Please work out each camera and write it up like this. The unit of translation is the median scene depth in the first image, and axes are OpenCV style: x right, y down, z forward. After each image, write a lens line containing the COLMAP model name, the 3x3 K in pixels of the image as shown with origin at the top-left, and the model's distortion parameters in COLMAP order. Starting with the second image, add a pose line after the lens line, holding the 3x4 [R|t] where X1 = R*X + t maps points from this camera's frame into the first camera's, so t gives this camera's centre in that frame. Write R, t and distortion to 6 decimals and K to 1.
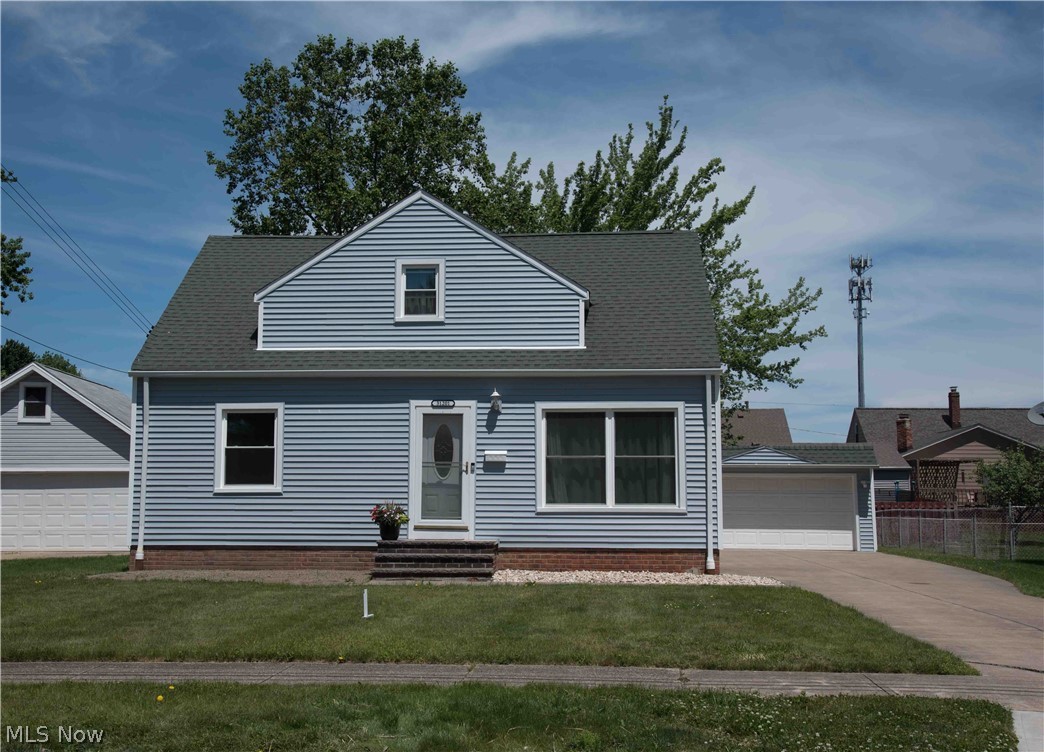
lens RADIAL K [[1240.3, 0, 490.8], [0, 1240.3, 376.5], [0, 0, 1]] dist [0.057762, 0.006437]
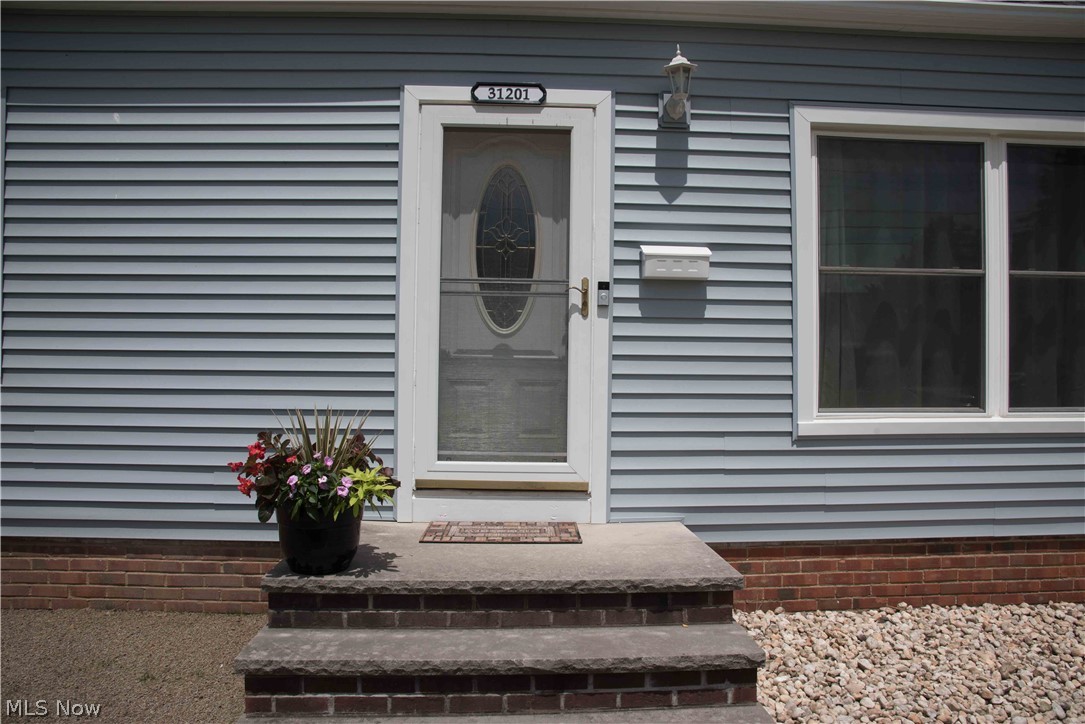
lens RADIAL K [[747.2, 0, 545.7], [0, 747.2, 368.9], [0, 0, 1]] dist [-0.117862, 0.068462]
pose [[0.990877, 0.001636, 0.134759, -0.054282], [-0.015996, 0.994285, 0.105550, 0.071382], [-0.133816, -0.106743, 0.985241, 0.809647]]
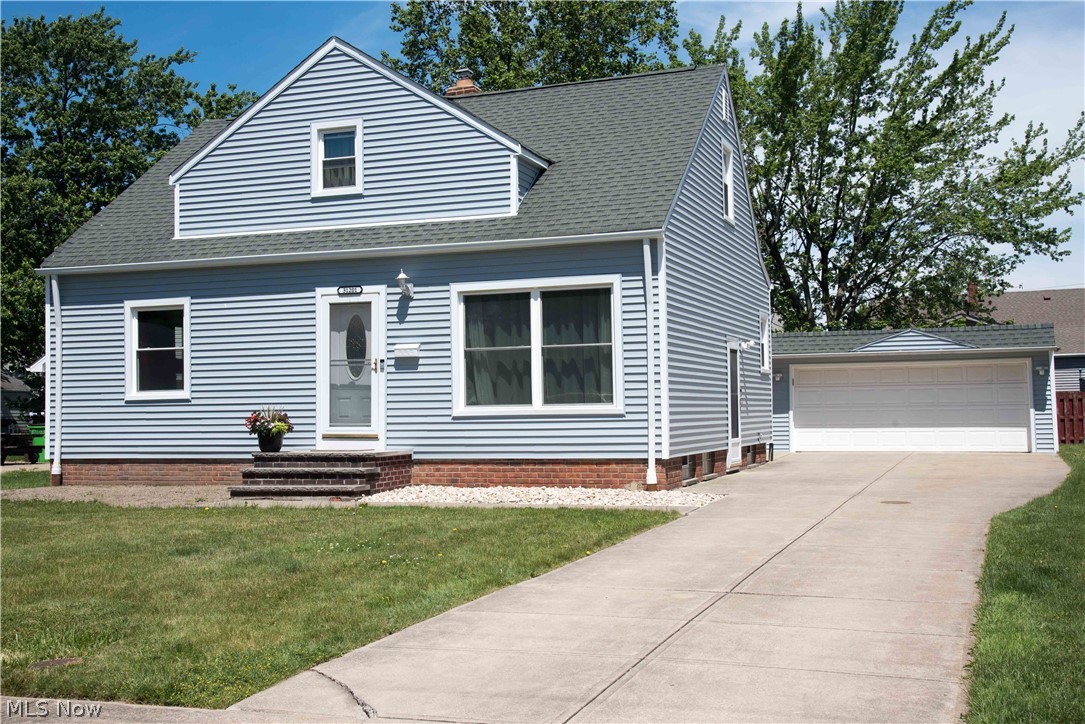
lens RADIAL K [[1203.7, 0, 542.5], [0, 1203.7, 362.0], [0, 0, 1]] dist [0.061547, 0.009552]
pose [[0.964690, -0.028177, -0.261877, 0.302865], [0.046138, 0.996966, 0.062691, 0.025111], [0.259316, -0.072560, 0.963063, 0.240199]]
